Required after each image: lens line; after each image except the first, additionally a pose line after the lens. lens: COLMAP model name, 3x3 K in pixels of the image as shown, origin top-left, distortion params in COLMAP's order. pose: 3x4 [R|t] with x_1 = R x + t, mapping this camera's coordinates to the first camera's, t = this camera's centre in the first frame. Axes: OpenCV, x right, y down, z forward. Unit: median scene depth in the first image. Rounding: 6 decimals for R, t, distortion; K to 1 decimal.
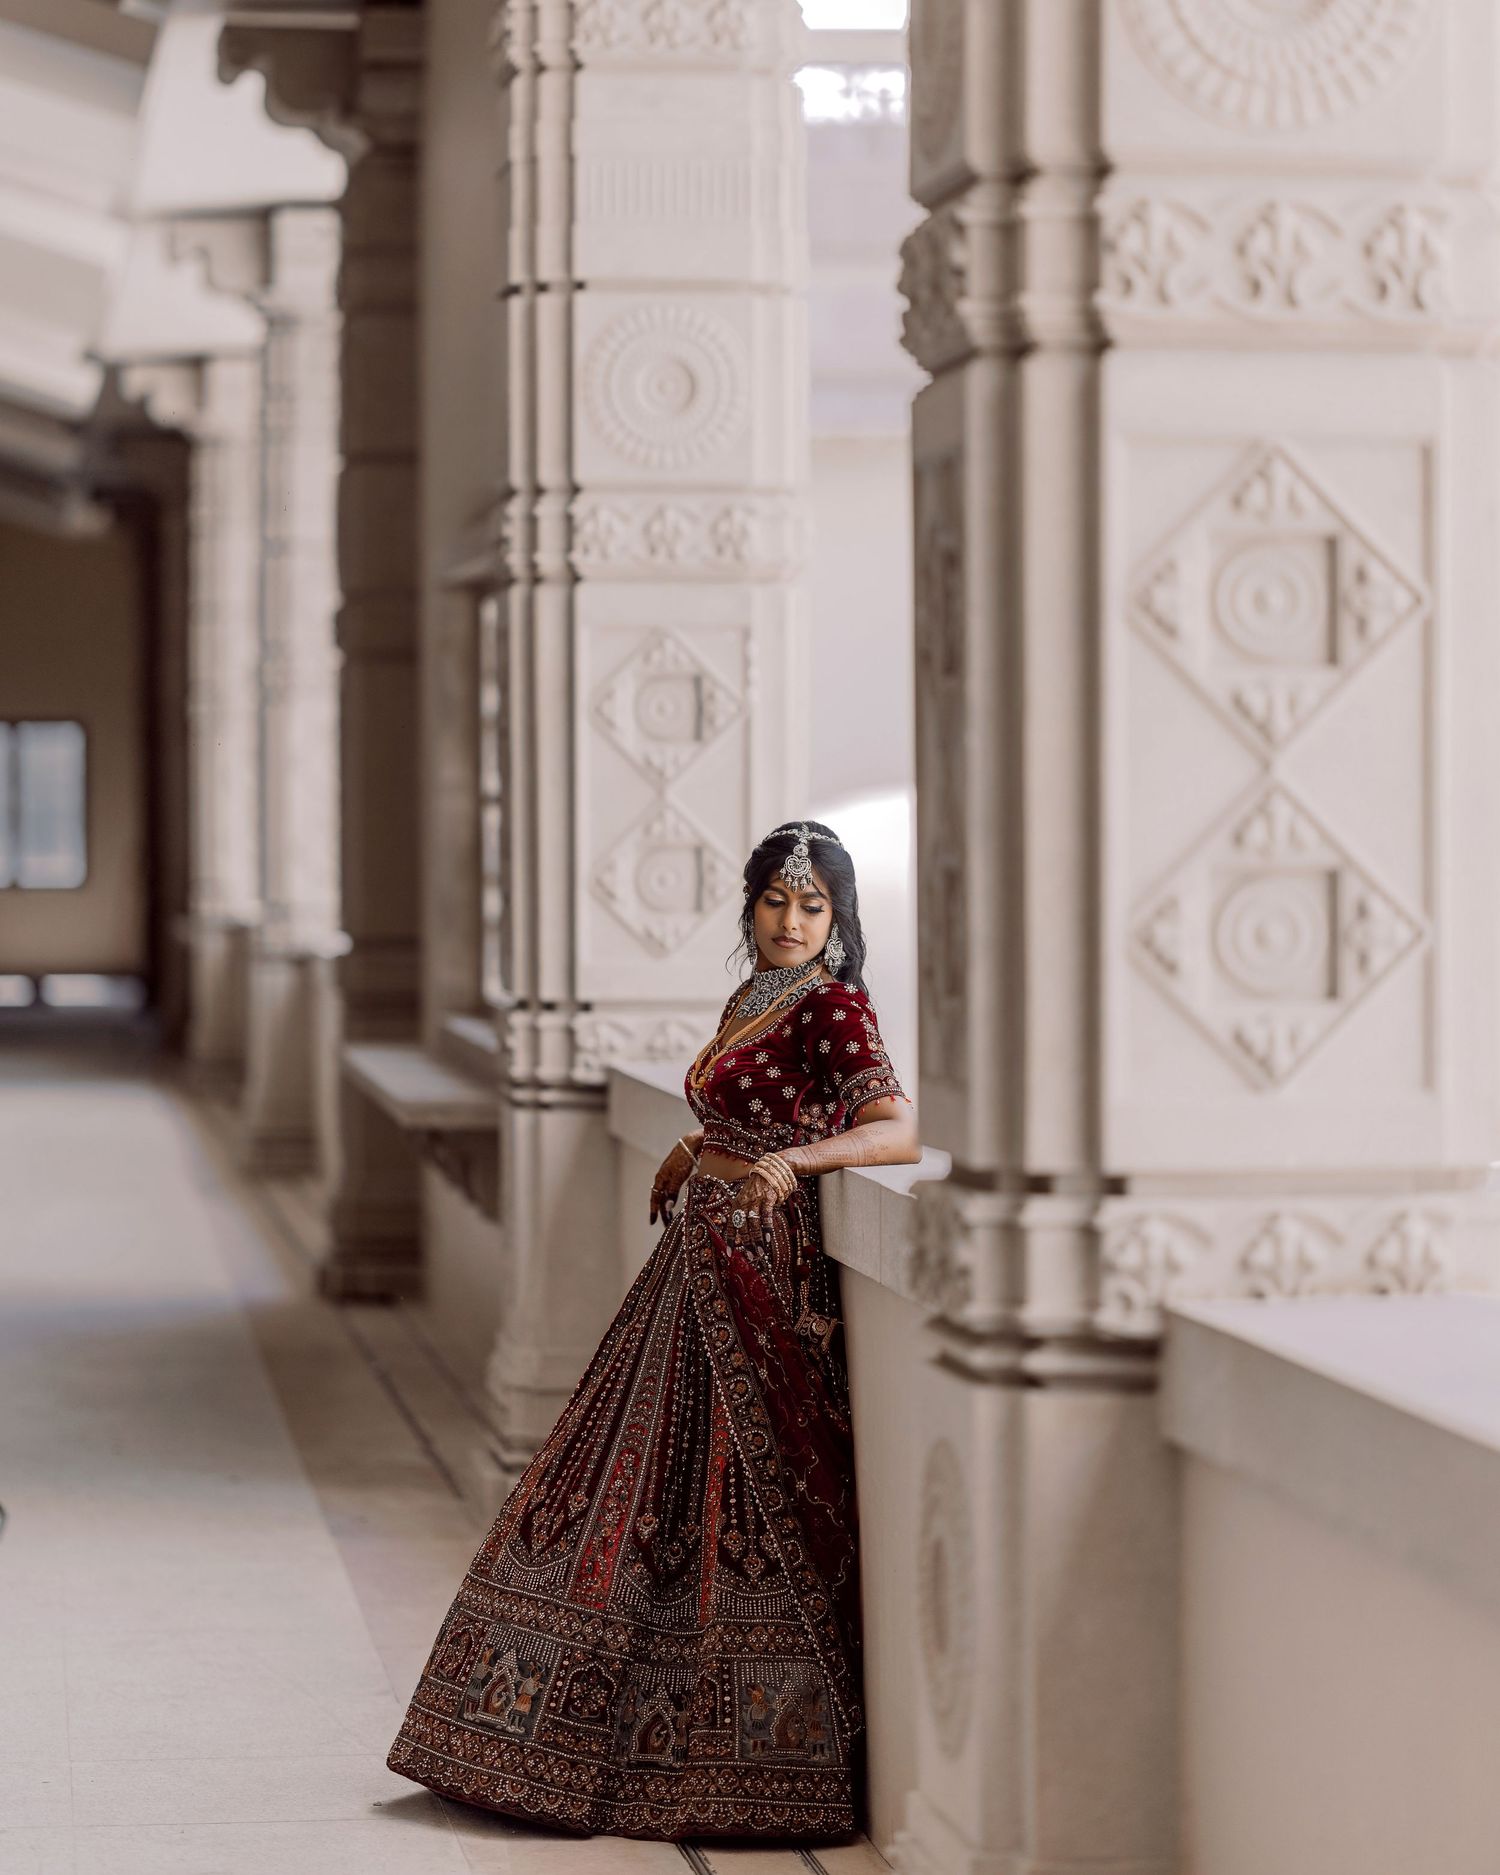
lens RADIAL K [[5138.6, 0, 993.4], [0, 5138.6, 1354.1], [0, 0, 1]] dist [0.063944, -0.496103]
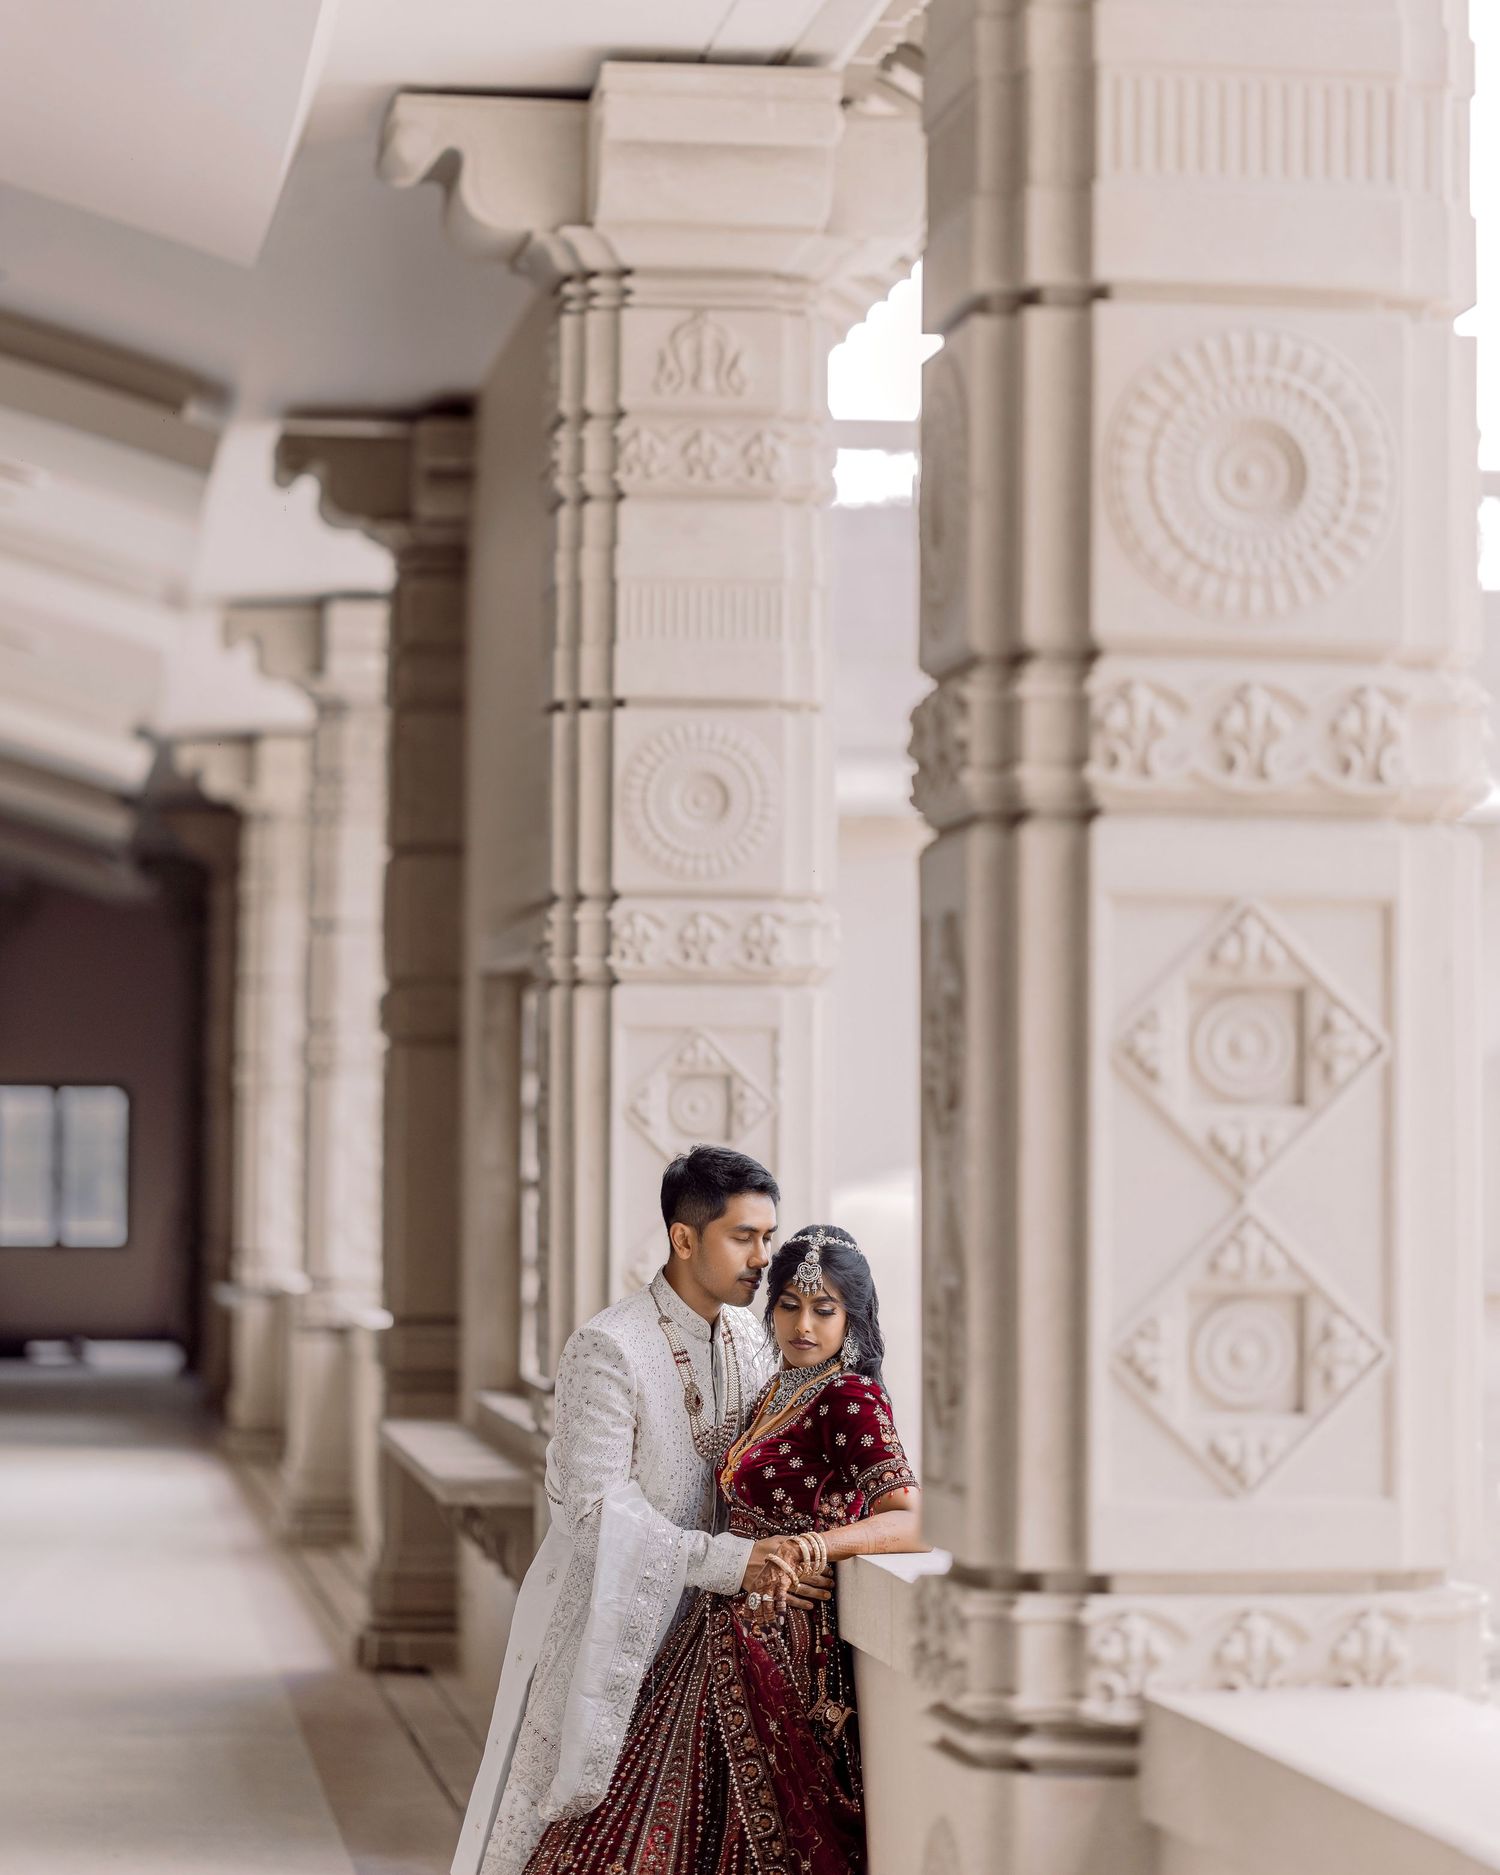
lens RADIAL K [[5911.2, 0, 750.0], [0, 5911.2, 937.5], [0, 0, 1]] dist [0.013996, -0.680606]
pose [[0.998297, -0.000783, -0.058323, 0.016983], [-0.006634, 0.991899, -0.126858, -0.006985], [0.057950, 0.127029, 0.990205, -0.192968]]
